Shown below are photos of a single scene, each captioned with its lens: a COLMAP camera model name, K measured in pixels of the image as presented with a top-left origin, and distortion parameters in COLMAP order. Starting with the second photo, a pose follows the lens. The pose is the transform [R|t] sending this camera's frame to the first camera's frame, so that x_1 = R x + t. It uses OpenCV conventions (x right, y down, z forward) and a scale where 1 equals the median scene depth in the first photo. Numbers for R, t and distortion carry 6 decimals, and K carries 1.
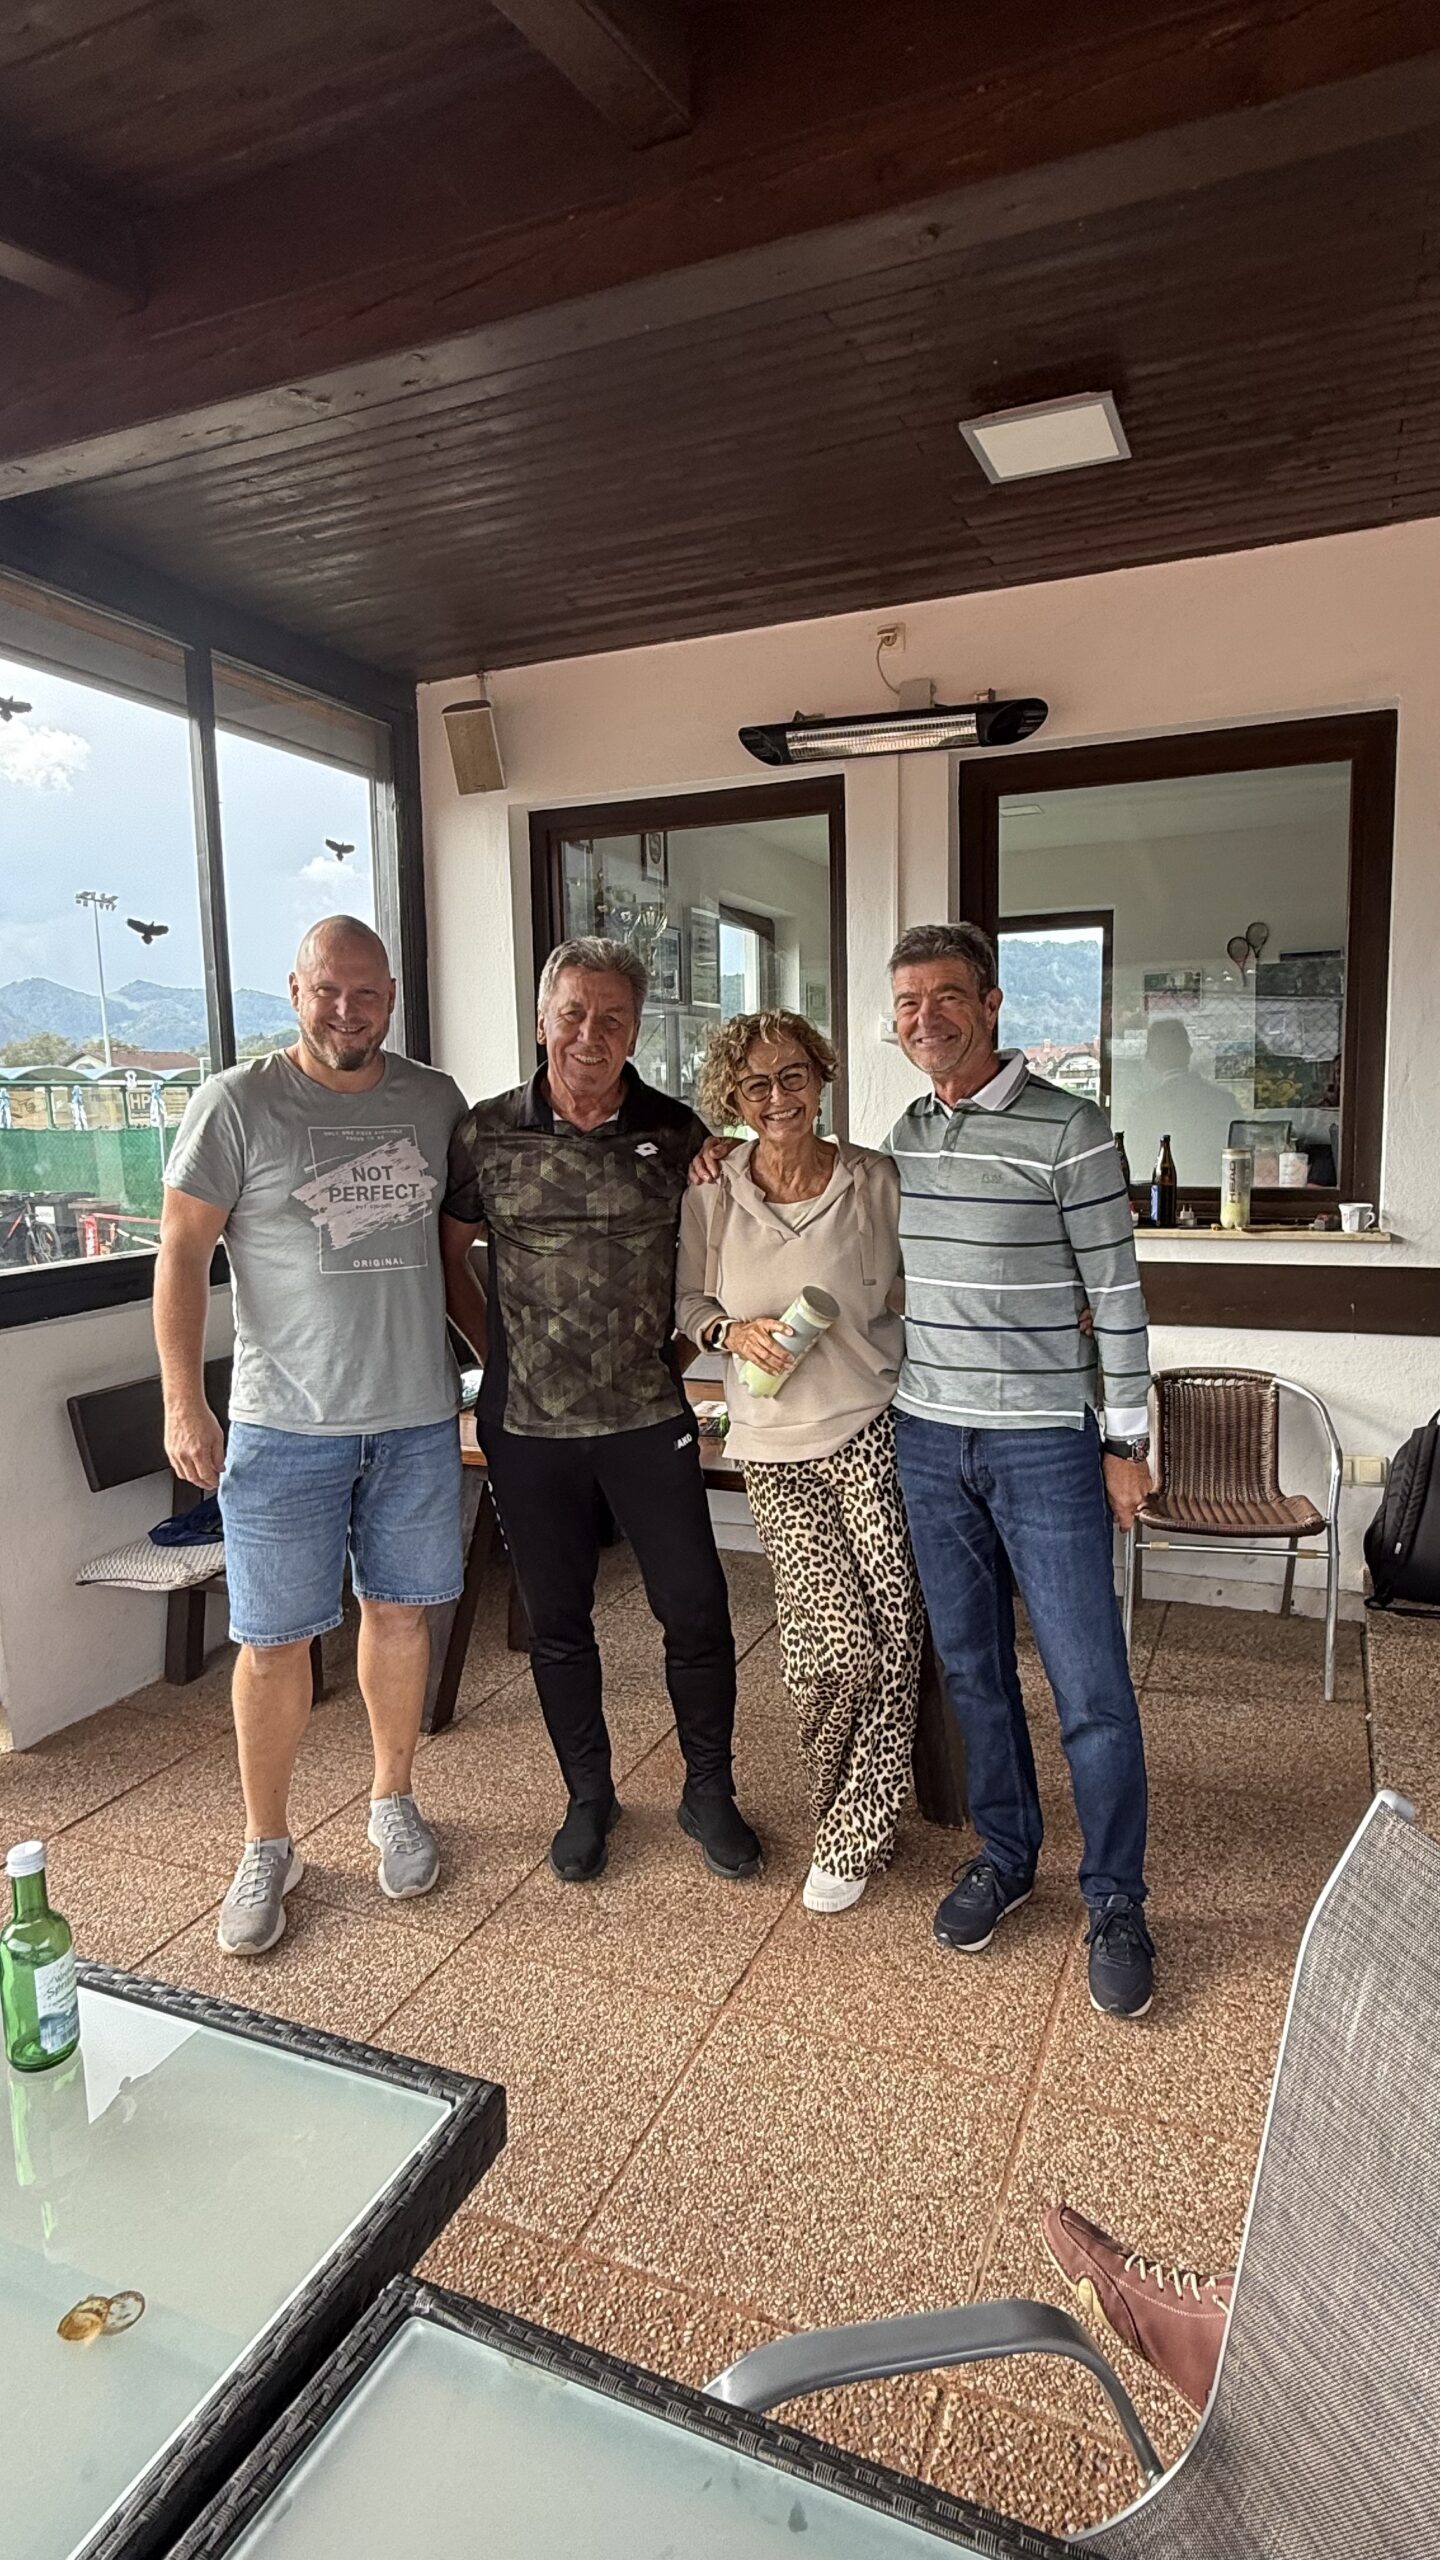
lens RADIAL K [[1372.2, 0, 720.2], [0, 1372.2, 1276.5], [0, 0, 1]] dist [-0.000264, -0.000491]
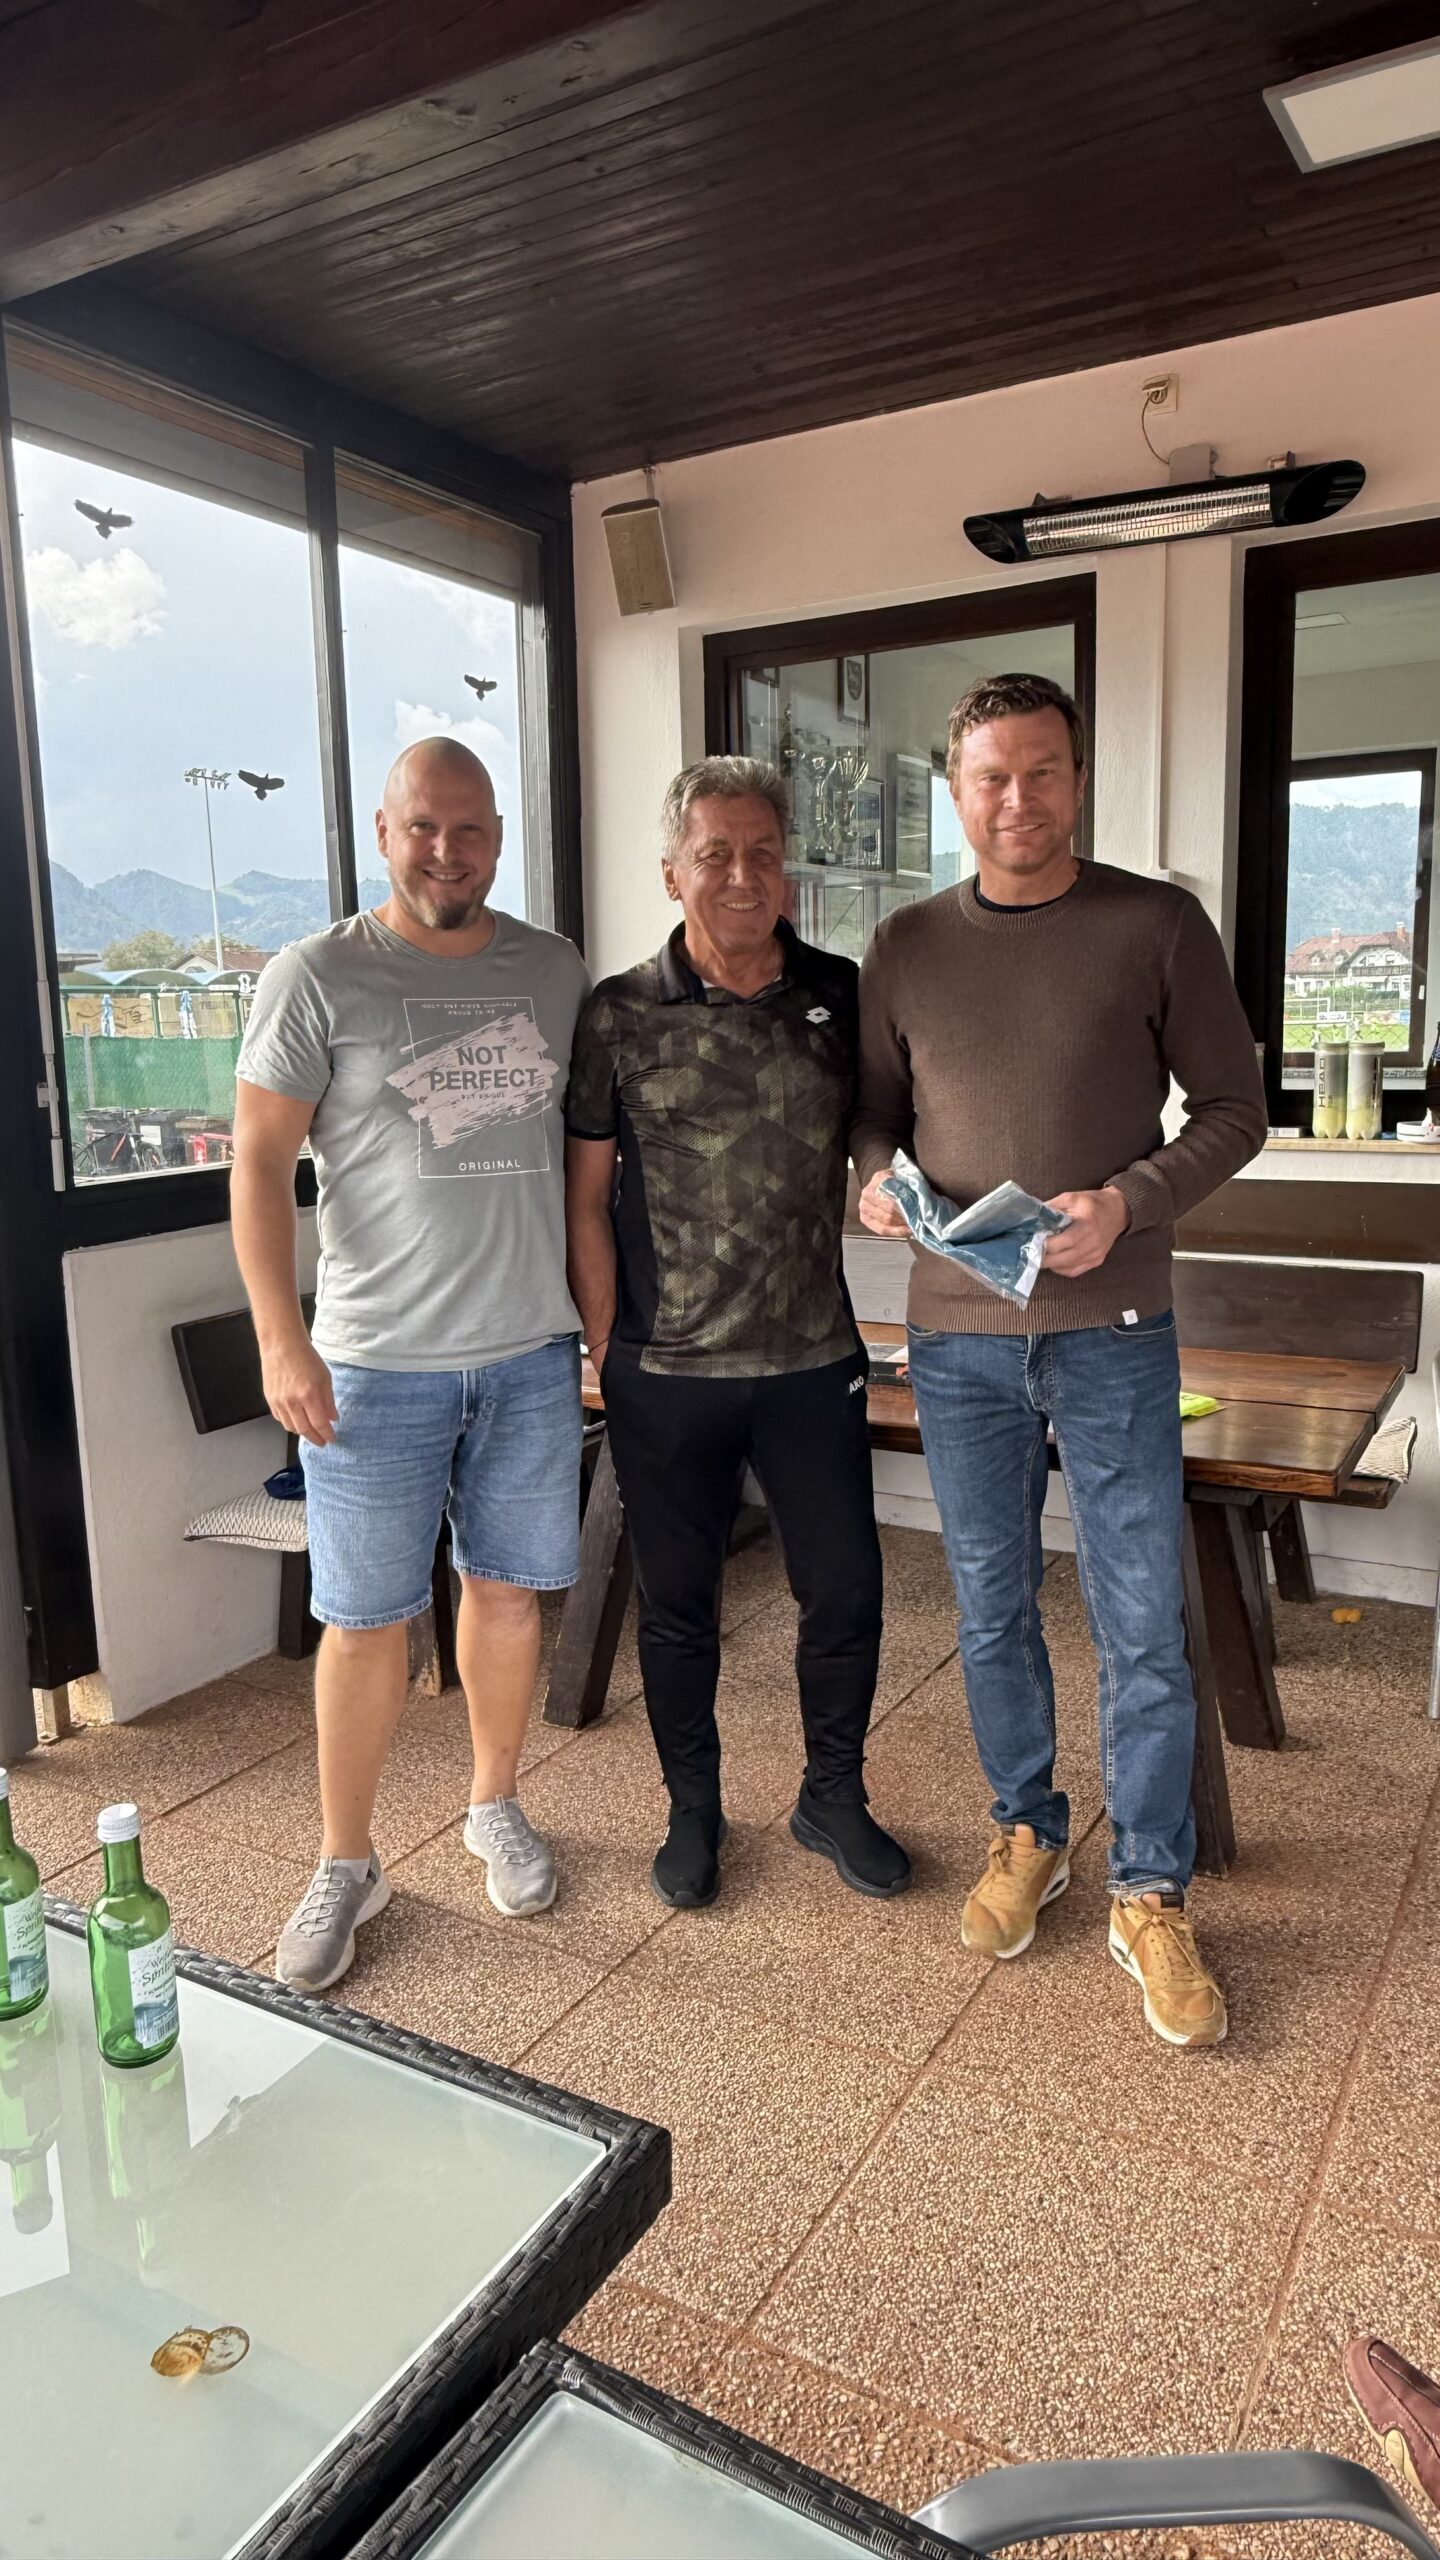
lens RADIAL K [[1632.7, 0, 705.7], [0, 1632.7, 1277.9], [0, 0, 1]] dist [-0.004005, 0.003892]
pose [[0.991477, 0.017326, -0.129121, -0.006605], [-0.012552, 0.999210, 0.037698, 0.015447], [0.129672, -0.035756, 0.990912, 0.019080]]
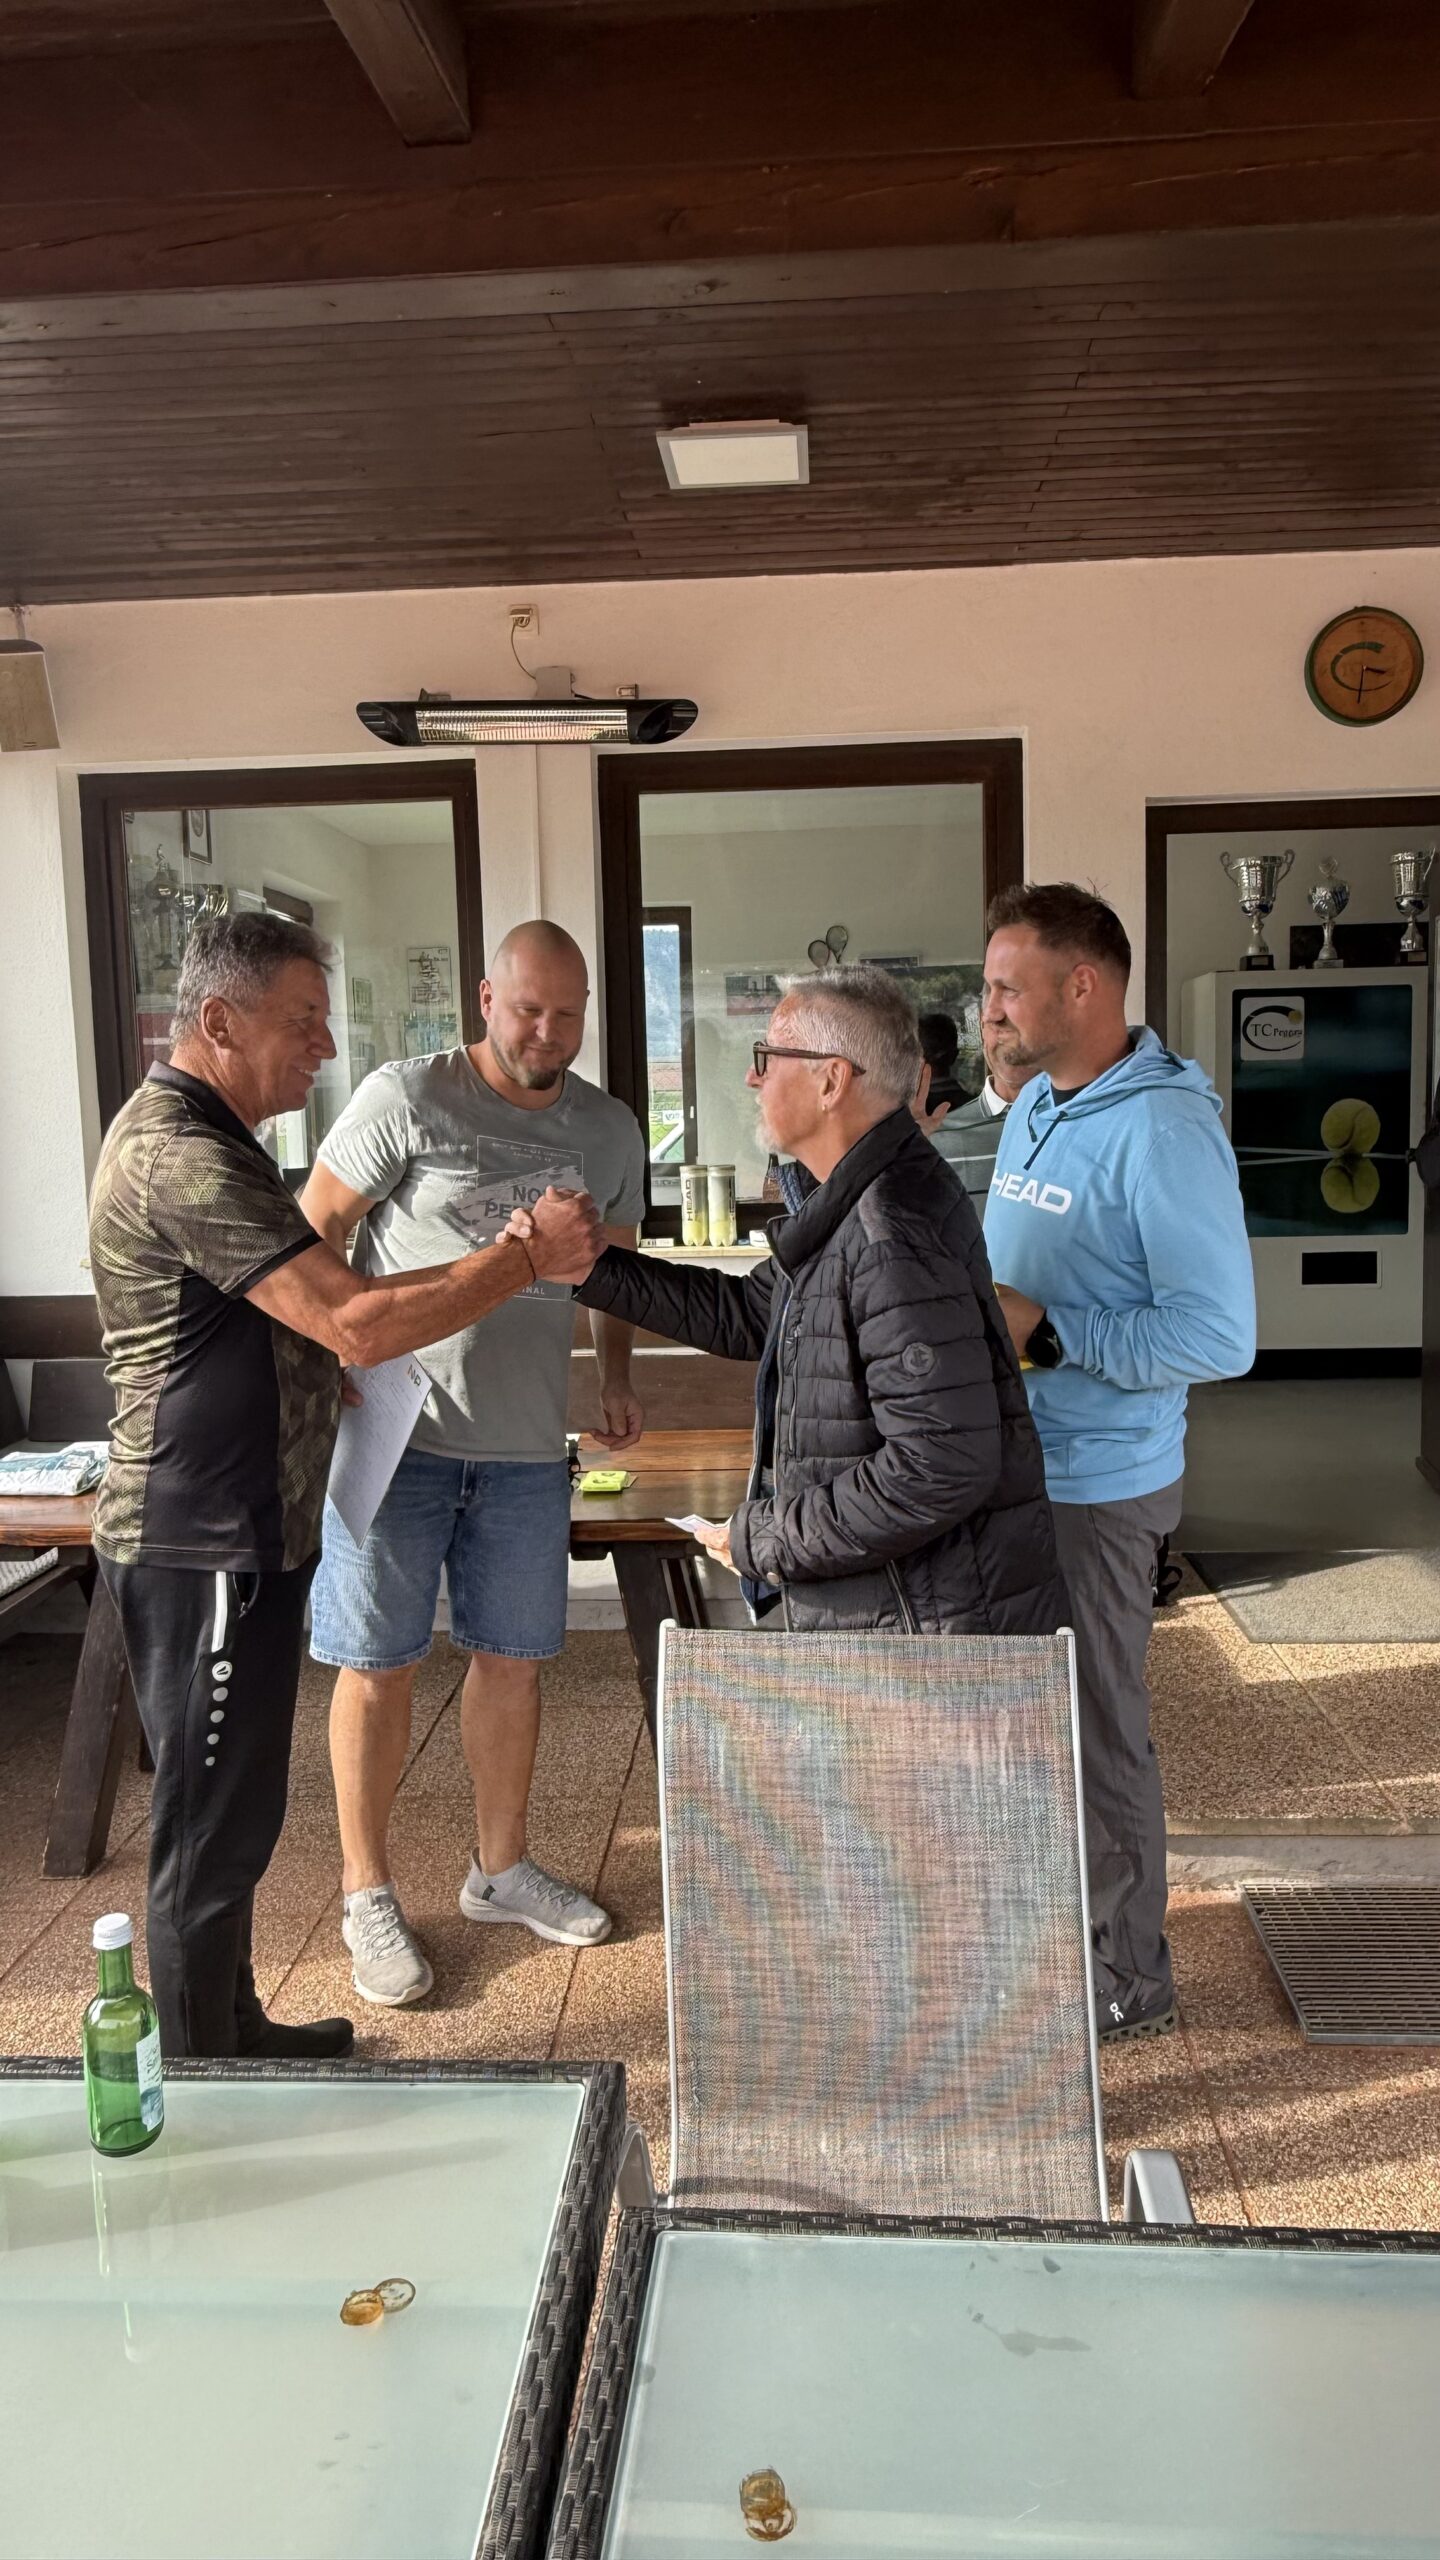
lens RADIAL K [[1632.7, 0, 722.7], [0, 1632.7, 1270.6], [0, 0, 1]] dist [-0.004005, 0.003892]
pose [[0.940380, -0.039509, 0.337824, -0.172958], [0.049167, 0.998589, -0.020076, 0.003701], [-0.336554, 0.035489, 0.940995, -0.082897]]
